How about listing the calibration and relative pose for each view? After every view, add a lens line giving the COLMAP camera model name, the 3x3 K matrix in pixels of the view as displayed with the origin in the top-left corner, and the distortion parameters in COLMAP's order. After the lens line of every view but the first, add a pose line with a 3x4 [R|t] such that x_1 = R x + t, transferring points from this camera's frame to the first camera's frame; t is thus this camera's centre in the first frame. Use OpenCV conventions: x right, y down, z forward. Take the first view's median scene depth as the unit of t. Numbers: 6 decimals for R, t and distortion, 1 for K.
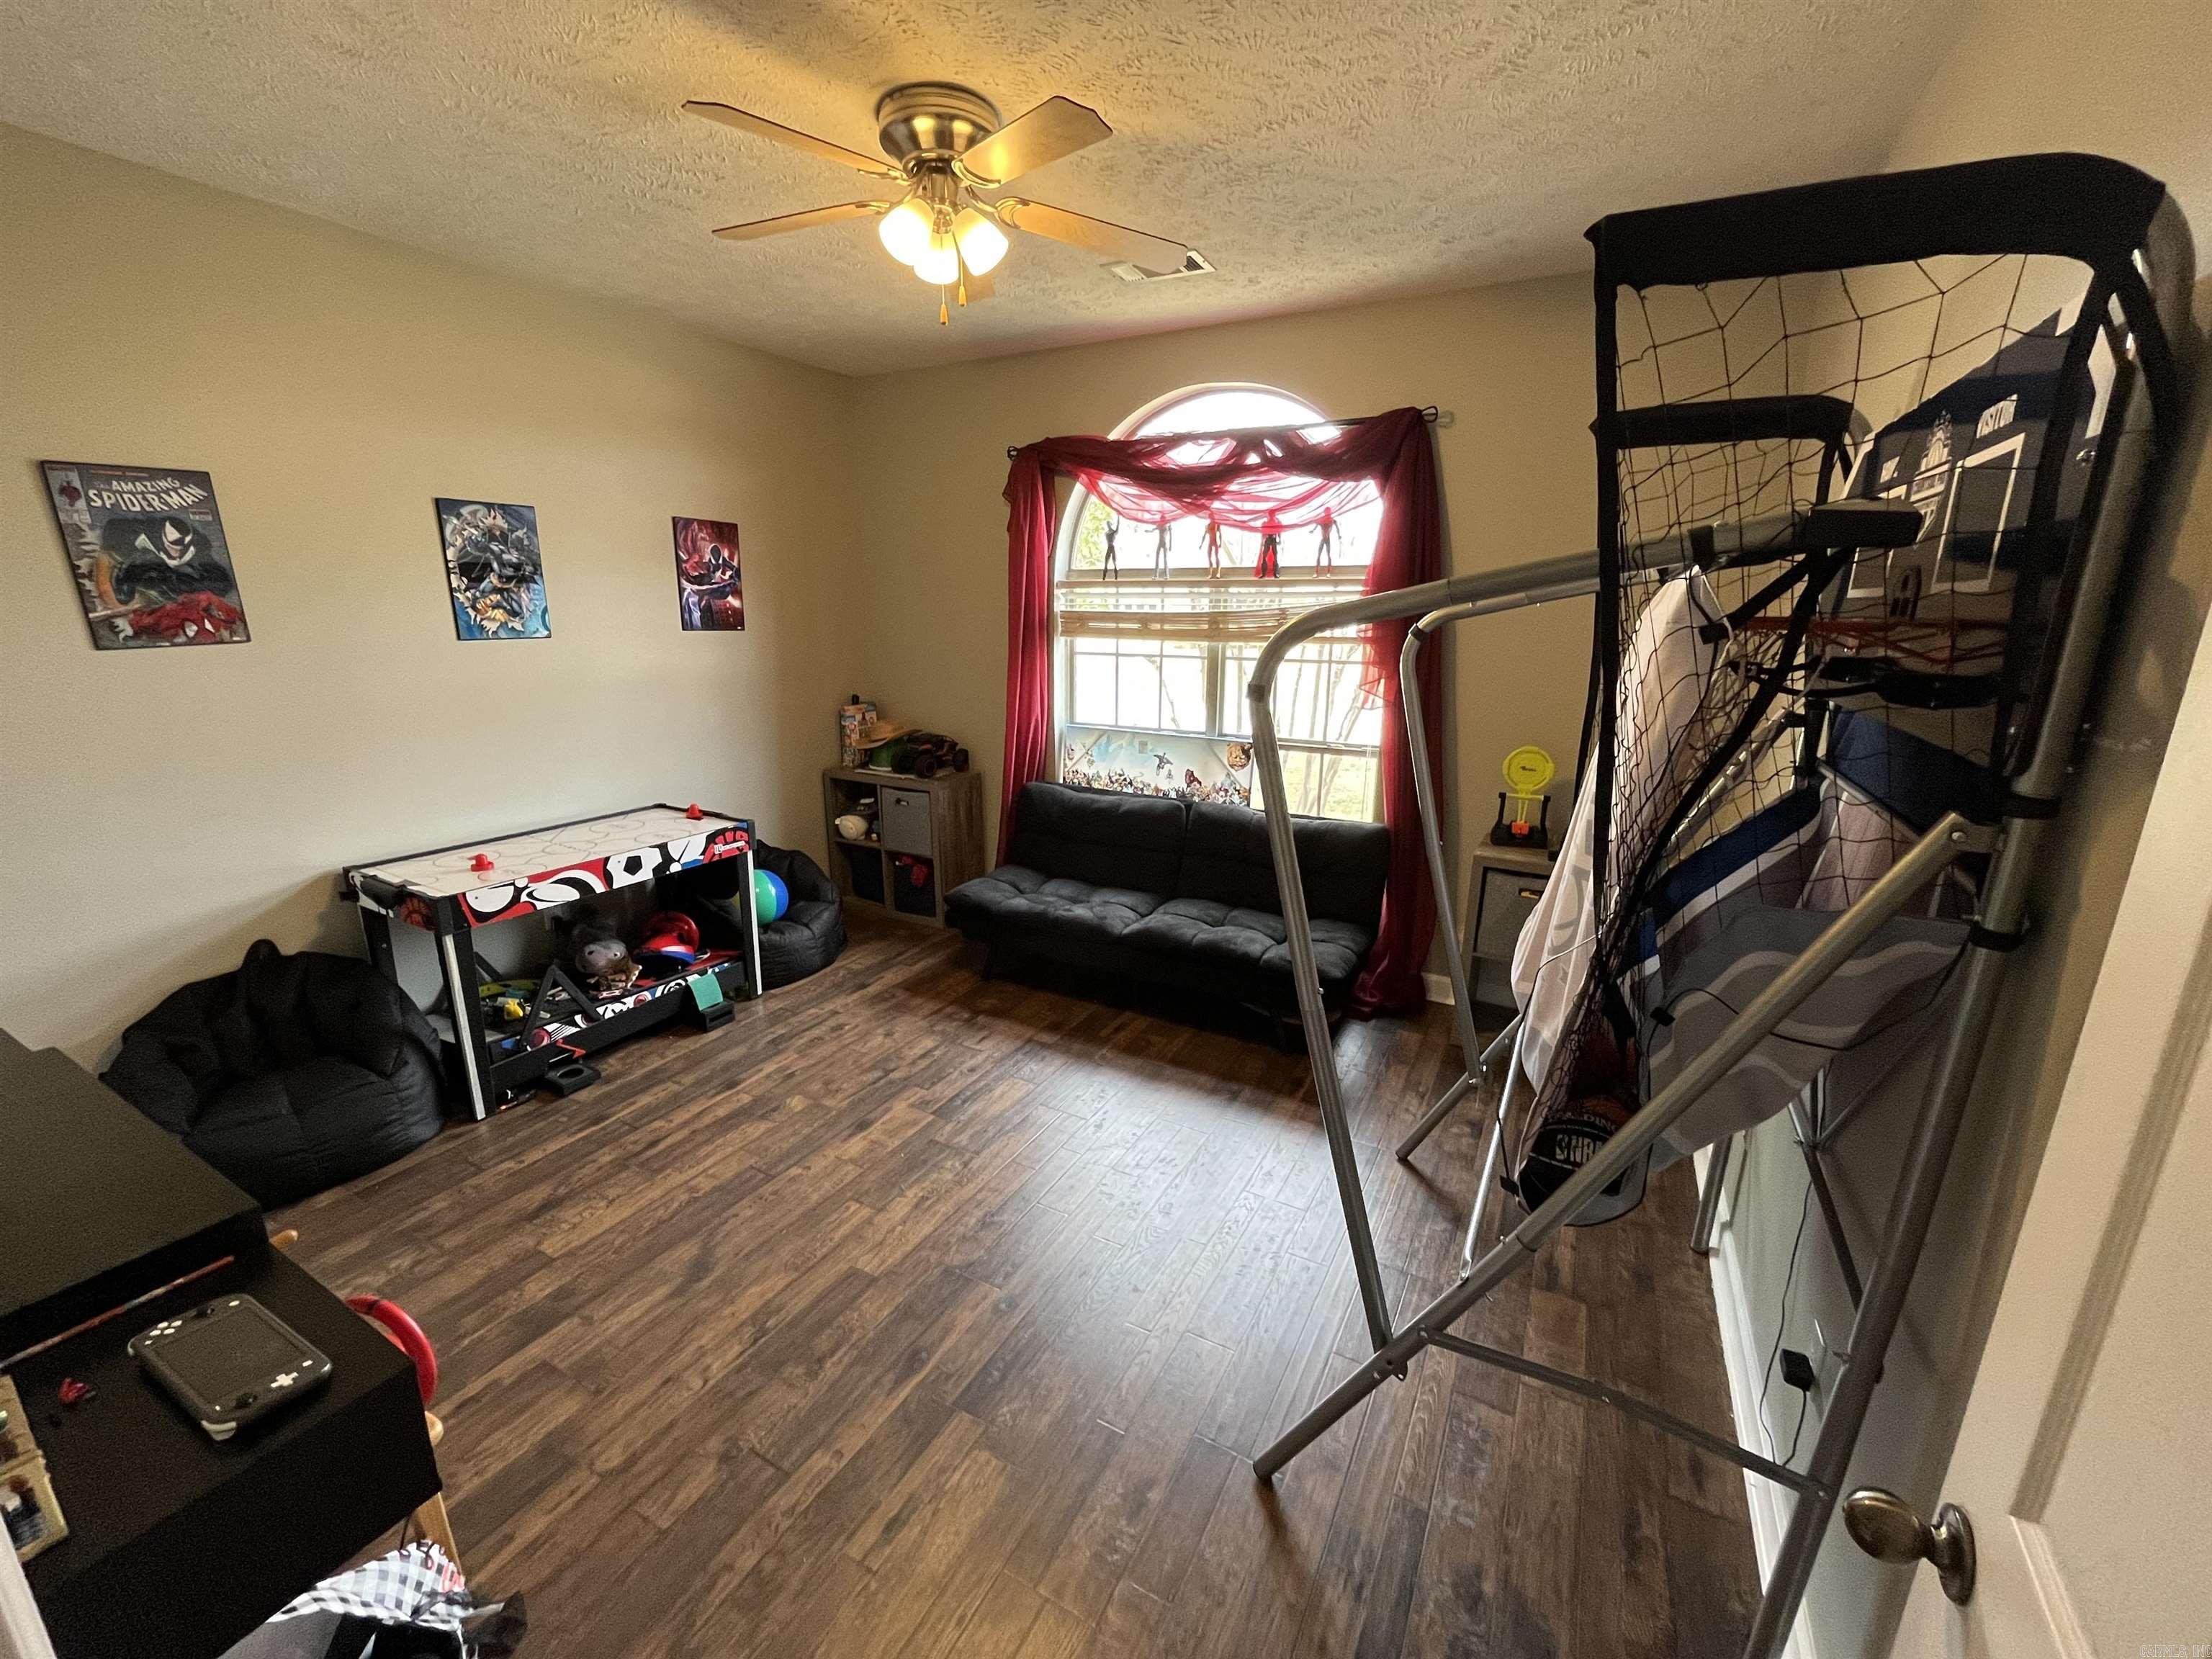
lens RADIAL K [[890.5, 0, 1107.4], [0, 890.5, 832.2], [0, 0, 1]] dist [-0.001724, -0.000279]
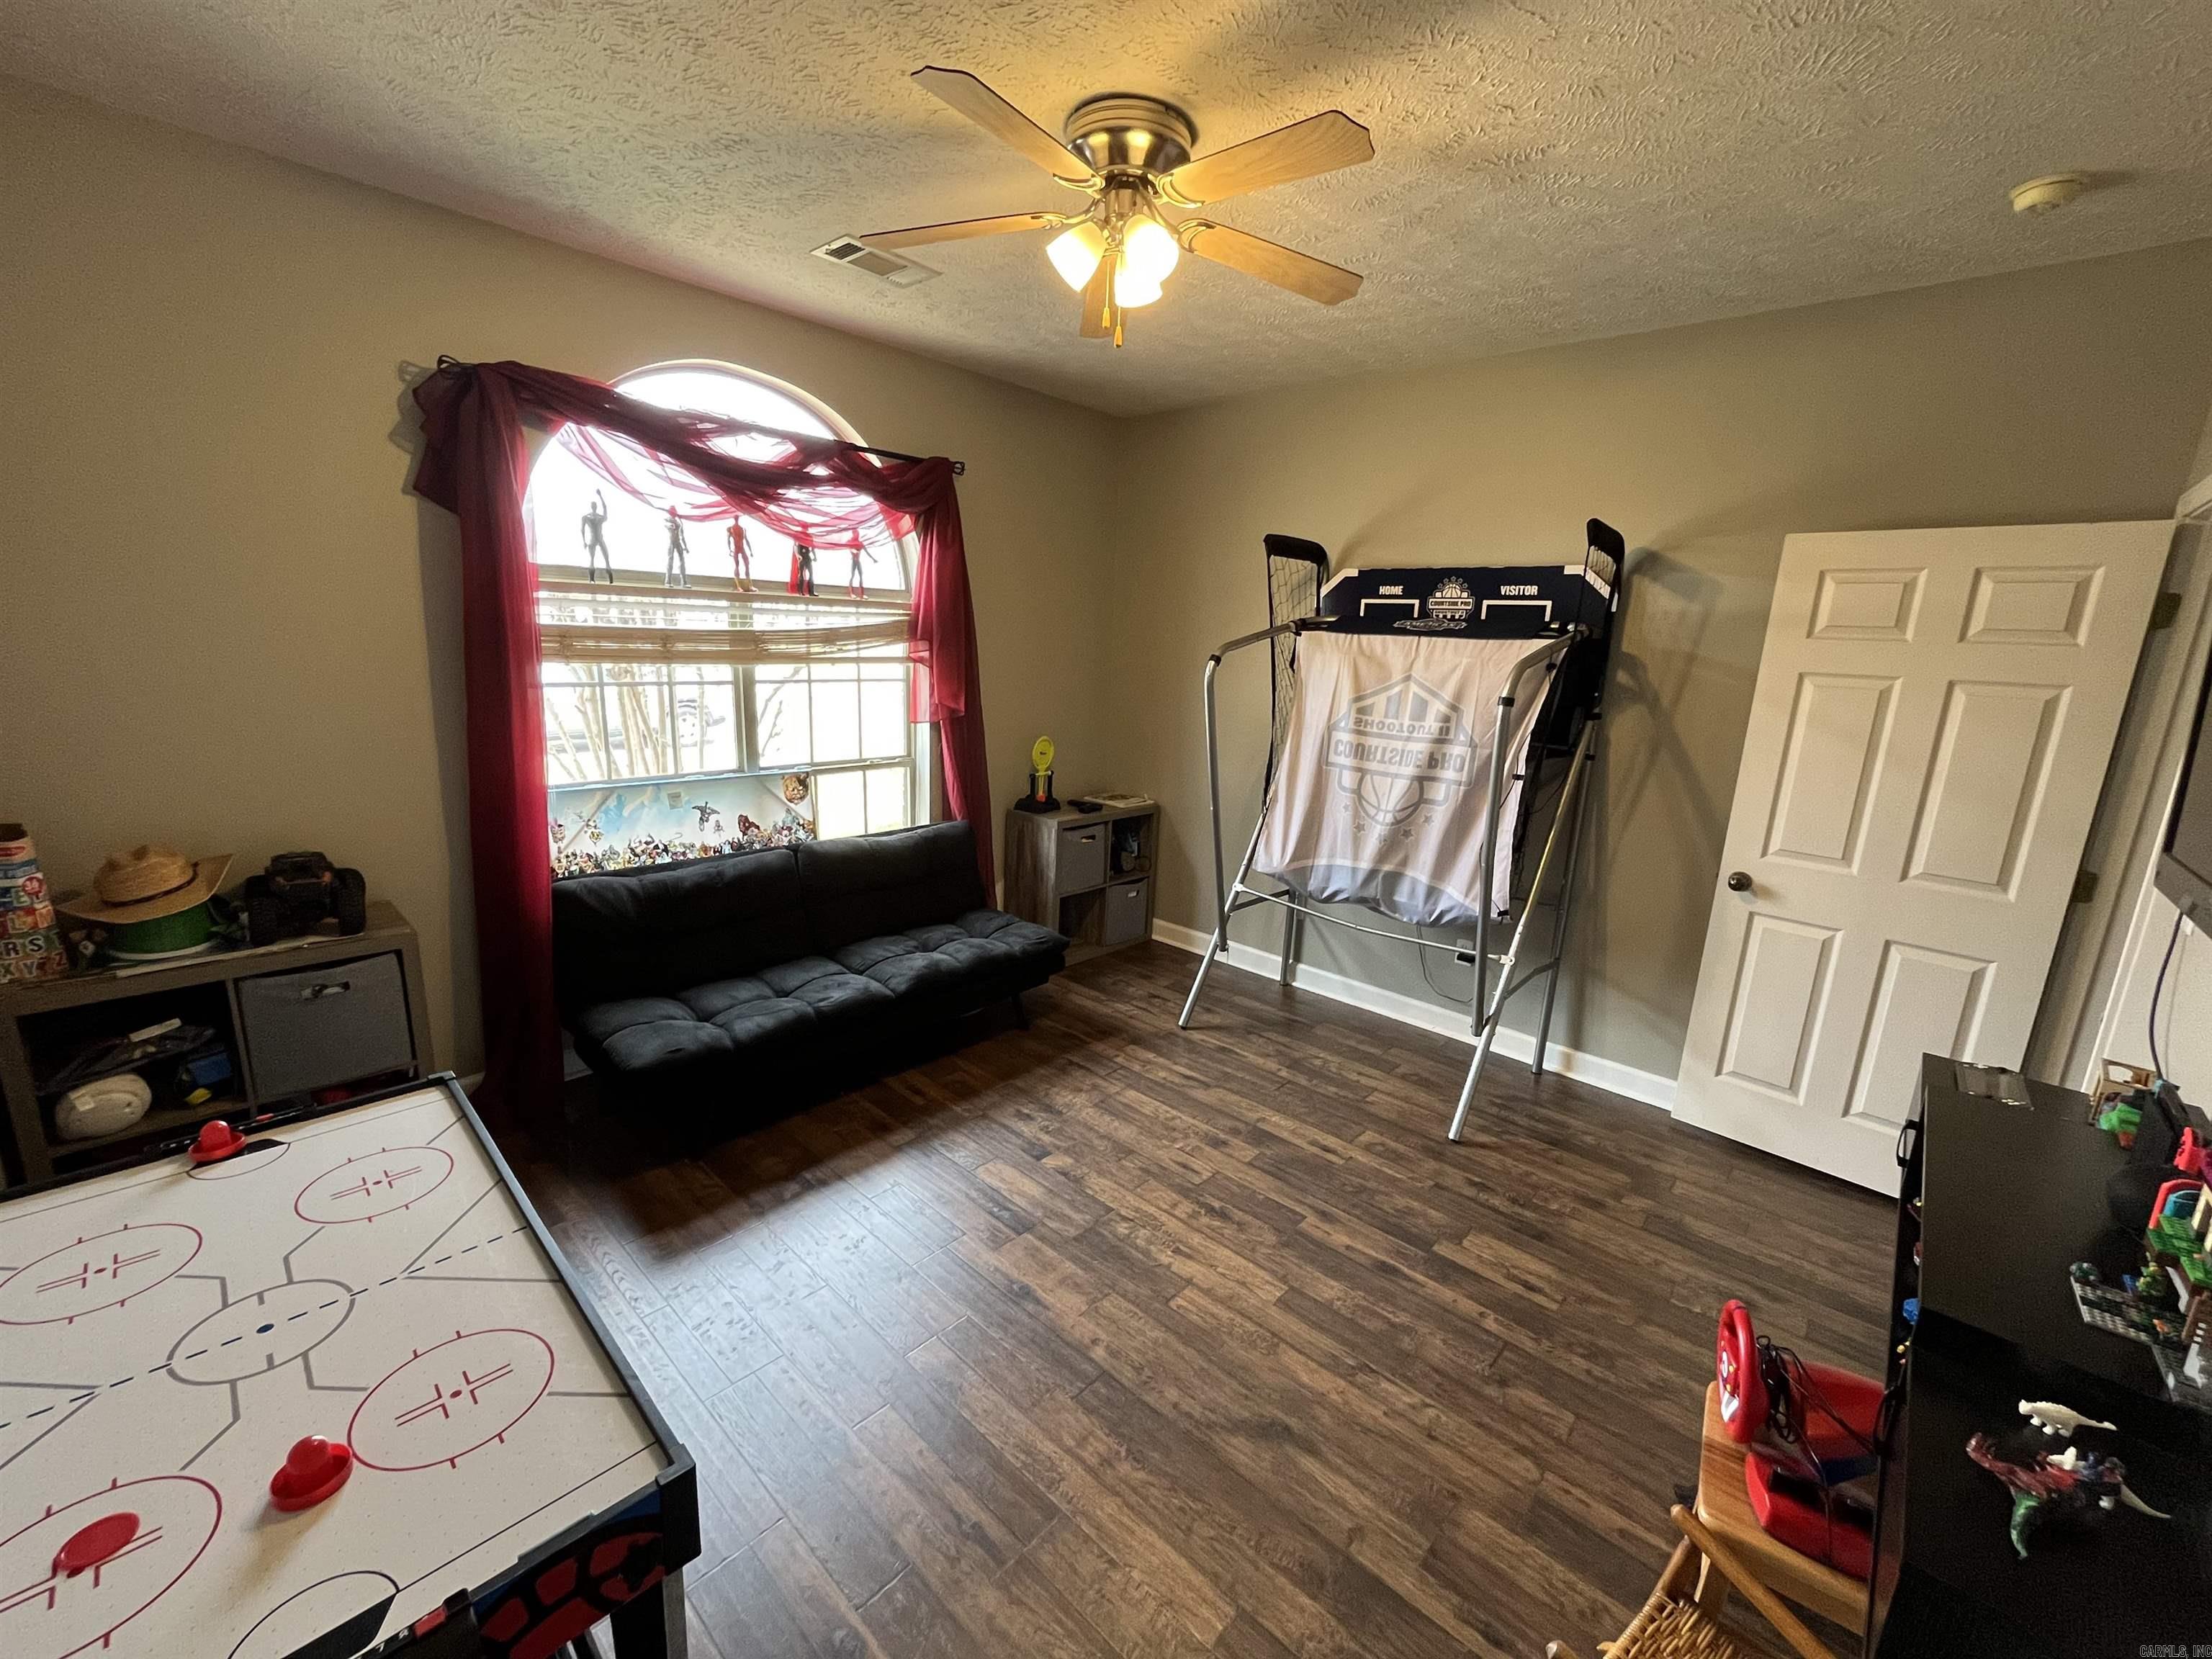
lens RADIAL K [[890.5, 0, 1105.4], [0, 890.5, 829.9], [0, 0, 1]] dist [-0.001724, -0.000279]
pose [[0.237073, -0.204584, 0.949706, -0.699093], [0.202115, 0.966571, 0.157763, -0.133113], [-0.950235, 0.154548, 0.270498, 0.492636]]
